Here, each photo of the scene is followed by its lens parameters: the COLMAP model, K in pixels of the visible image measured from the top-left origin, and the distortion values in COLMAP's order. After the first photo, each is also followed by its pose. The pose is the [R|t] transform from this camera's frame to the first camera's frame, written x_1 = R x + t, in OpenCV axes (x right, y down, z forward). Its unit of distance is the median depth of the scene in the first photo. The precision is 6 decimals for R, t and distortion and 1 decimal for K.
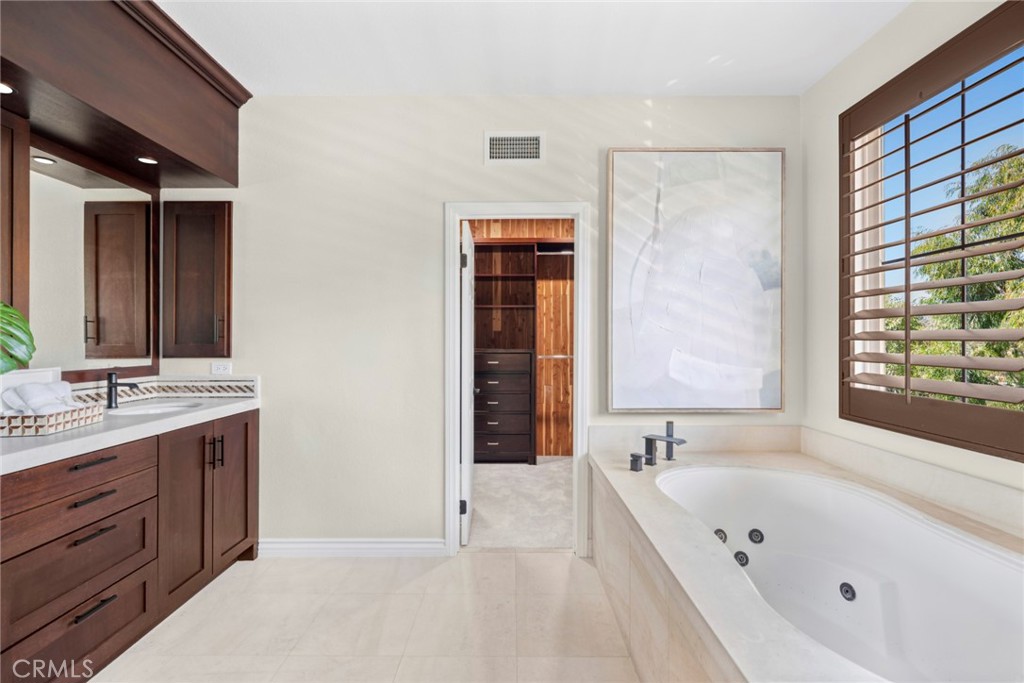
lens RADIAL K [[463.4, 0, 510.8], [0, 463.4, 343.6], [0, 0, 1]] dist [-0.003624, 0.000312]
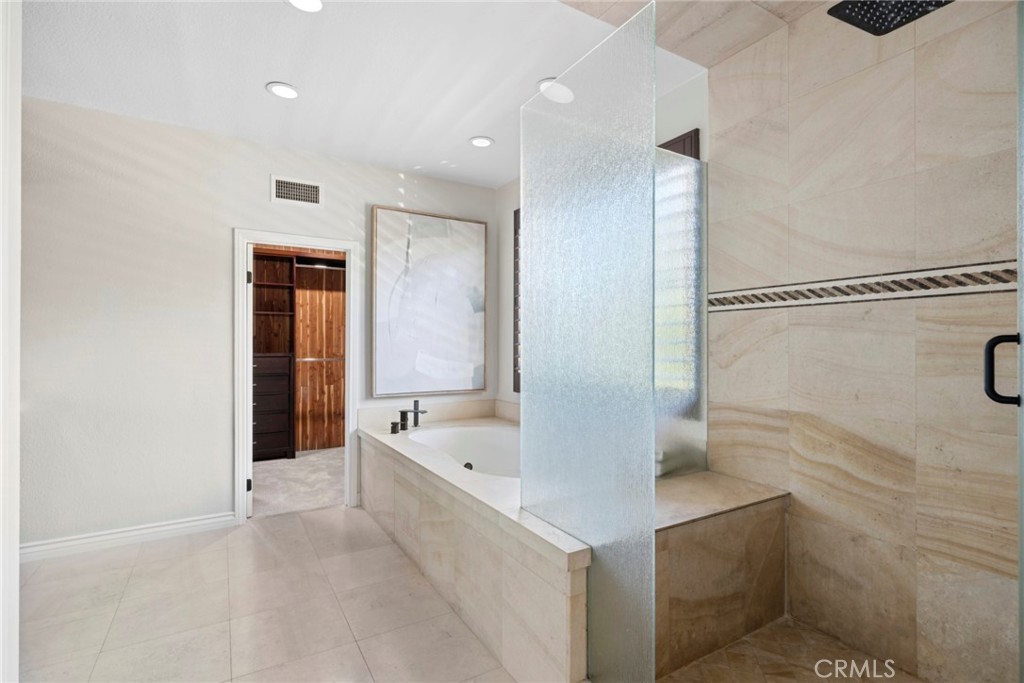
lens RADIAL K [[484.9, 0, 512.0], [0, 484.9, 341.5], [0, 0, 1]] dist [0.002722, 0.000066]
pose [[0.854985, 0.007235, 0.518602, -0.176351], [0.000706, 0.999886, -0.015115, 0.004522], [-0.518652, 0.013289, 0.854882, -0.426951]]
